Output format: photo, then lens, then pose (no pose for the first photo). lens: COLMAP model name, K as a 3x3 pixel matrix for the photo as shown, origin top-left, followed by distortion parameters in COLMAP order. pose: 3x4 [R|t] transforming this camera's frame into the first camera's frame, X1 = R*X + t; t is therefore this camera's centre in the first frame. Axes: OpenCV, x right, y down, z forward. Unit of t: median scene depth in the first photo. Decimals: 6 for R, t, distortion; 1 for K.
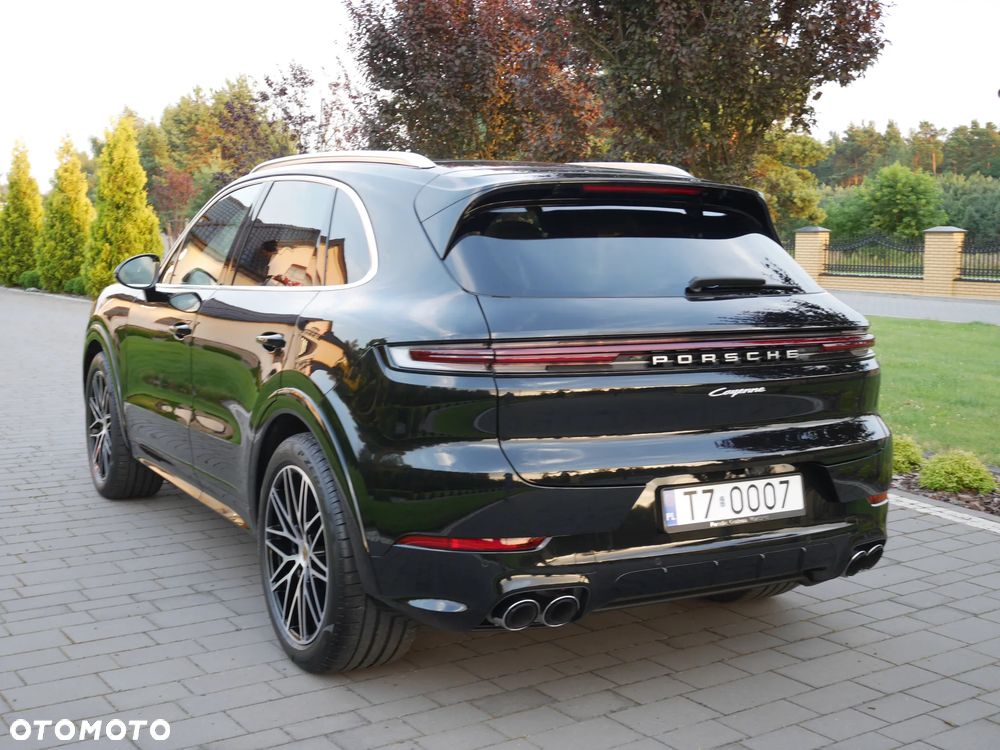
lens RADIAL K [[1264.7, 0, 488.5], [0, 1264.7, 375.1], [0, 0, 1]] dist [-0.007973, 0.022082]
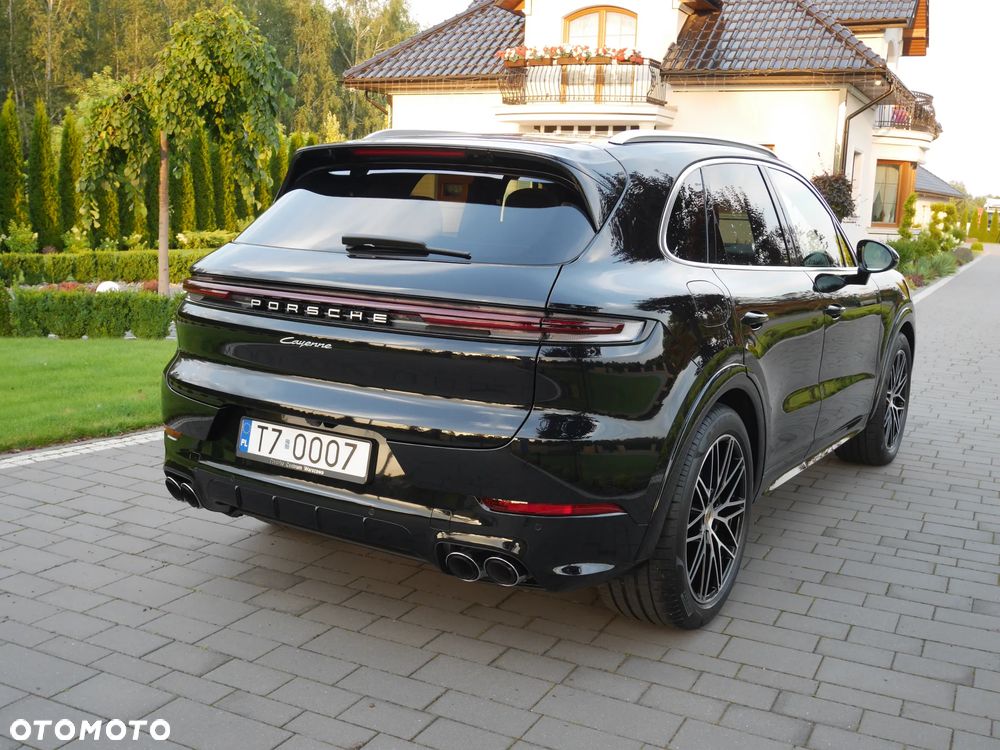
lens RADIAL K [[1054.5, 0, 496.5], [0, 1054.5, 374.5], [0, 0, 1]] dist [0.001891, -0.008985]
pose [[0.485738, 0.152656, -0.860671, 0.956874], [-0.135037, 0.985916, 0.098660, -0.064005], [0.863611, 0.068300, 0.499511, 0.660209]]
